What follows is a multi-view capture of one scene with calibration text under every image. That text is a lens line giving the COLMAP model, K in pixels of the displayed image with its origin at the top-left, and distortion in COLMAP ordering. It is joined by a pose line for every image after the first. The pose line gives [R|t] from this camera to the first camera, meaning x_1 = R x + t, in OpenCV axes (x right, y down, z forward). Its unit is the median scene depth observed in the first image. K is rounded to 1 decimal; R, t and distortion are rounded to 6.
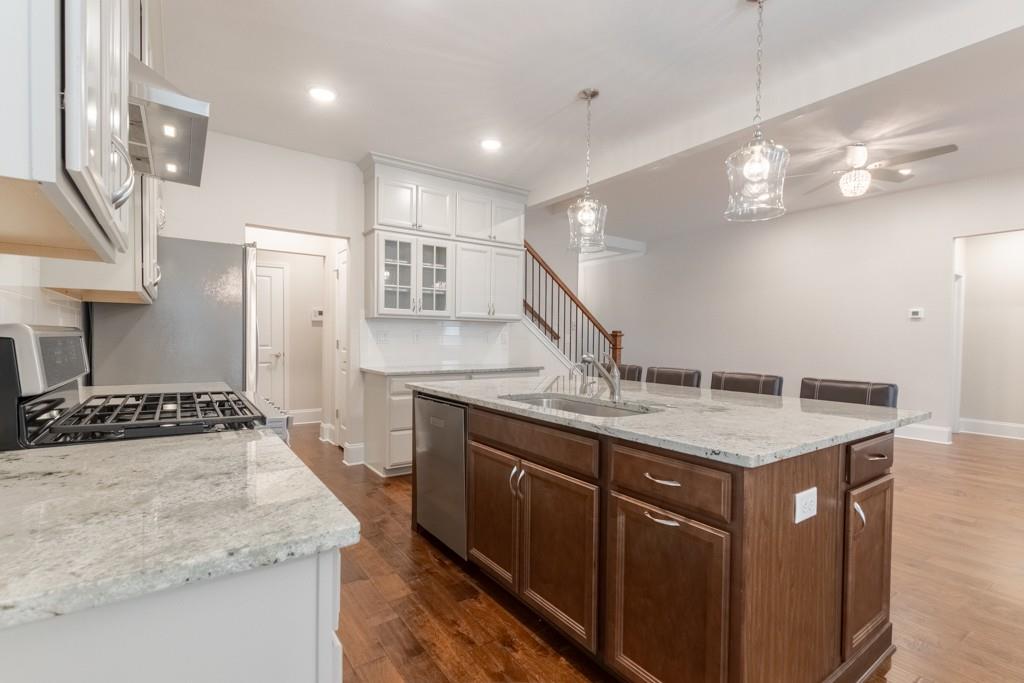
lens RADIAL K [[475.5, 0, 496.4], [0, 475.5, 345.4], [0, 0, 1]] dist [0.009670, -0.003998]
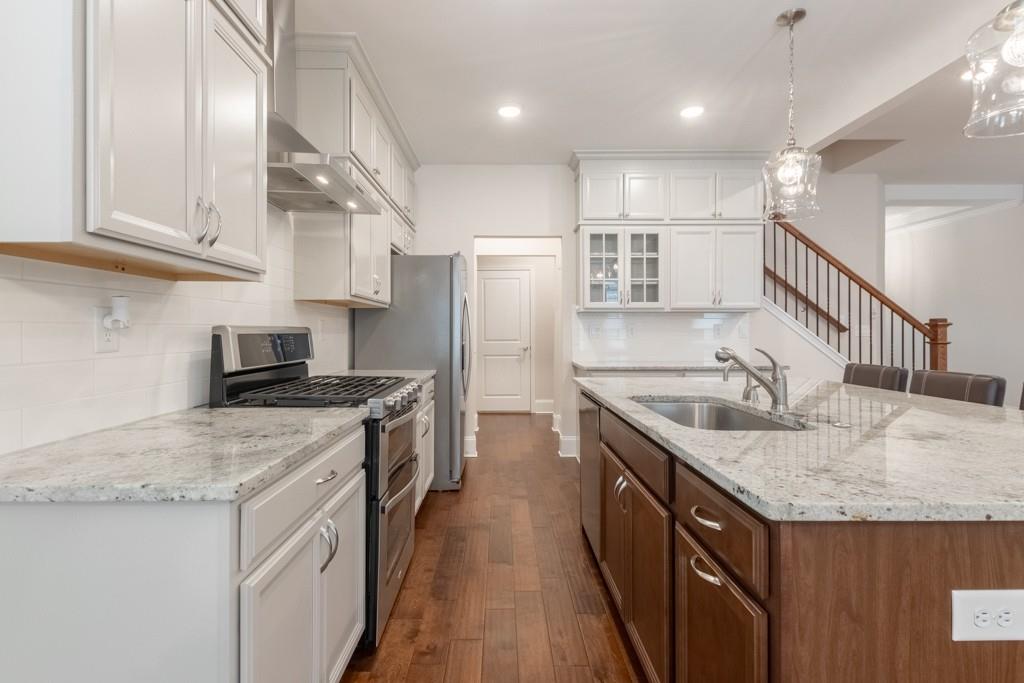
lens RADIAL K [[475.5, 0, 492.9], [0, 475.5, 330.2], [0, 0, 1]] dist [0.009670, -0.003998]
pose [[0.825935, -0.012848, -0.563619, 0.154709], [0.000642, 0.999761, -0.021849, 0.001800], [0.563765, 0.017684, 0.825746, 0.060157]]
